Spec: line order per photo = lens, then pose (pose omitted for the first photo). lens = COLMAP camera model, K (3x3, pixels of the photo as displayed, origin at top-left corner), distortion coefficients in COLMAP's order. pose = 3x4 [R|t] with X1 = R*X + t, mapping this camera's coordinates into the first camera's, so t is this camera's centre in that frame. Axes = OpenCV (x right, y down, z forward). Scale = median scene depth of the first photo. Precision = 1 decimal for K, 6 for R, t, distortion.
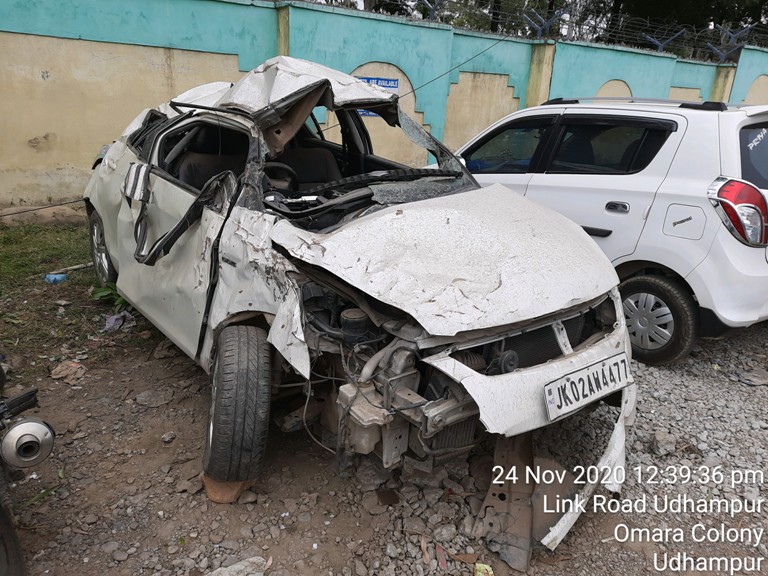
lens RADIAL K [[558.6, 0, 381.6], [0, 558.6, 288.3], [0, 0, 1]] dist [0.023873, -0.004887]
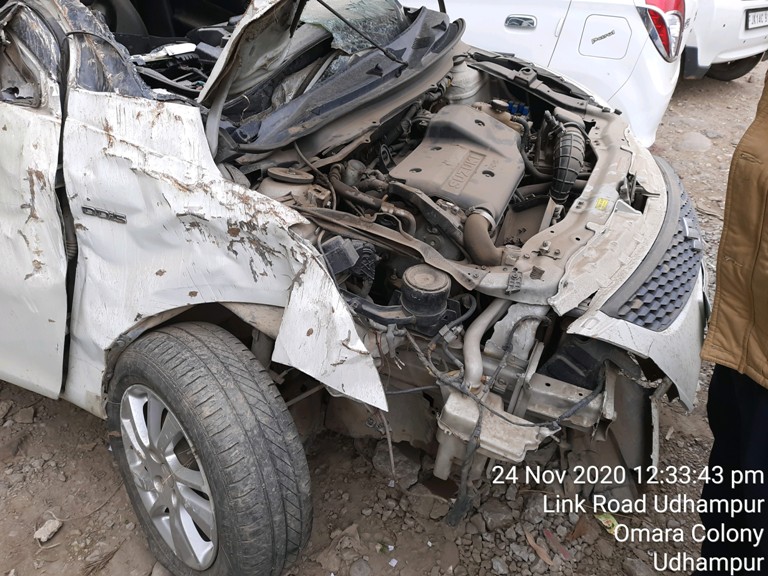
lens RADIAL K [[558.6, 0, 381.6], [0, 558.6, 288.3], [0, 0, 1]] dist [0.023873, -0.004887]
pose [[0.869423, -0.264426, 0.417351, -0.303063], [0.122501, 0.933719, 0.336396, -0.129862], [-0.478640, -0.241344, 0.844190, 0.494475]]
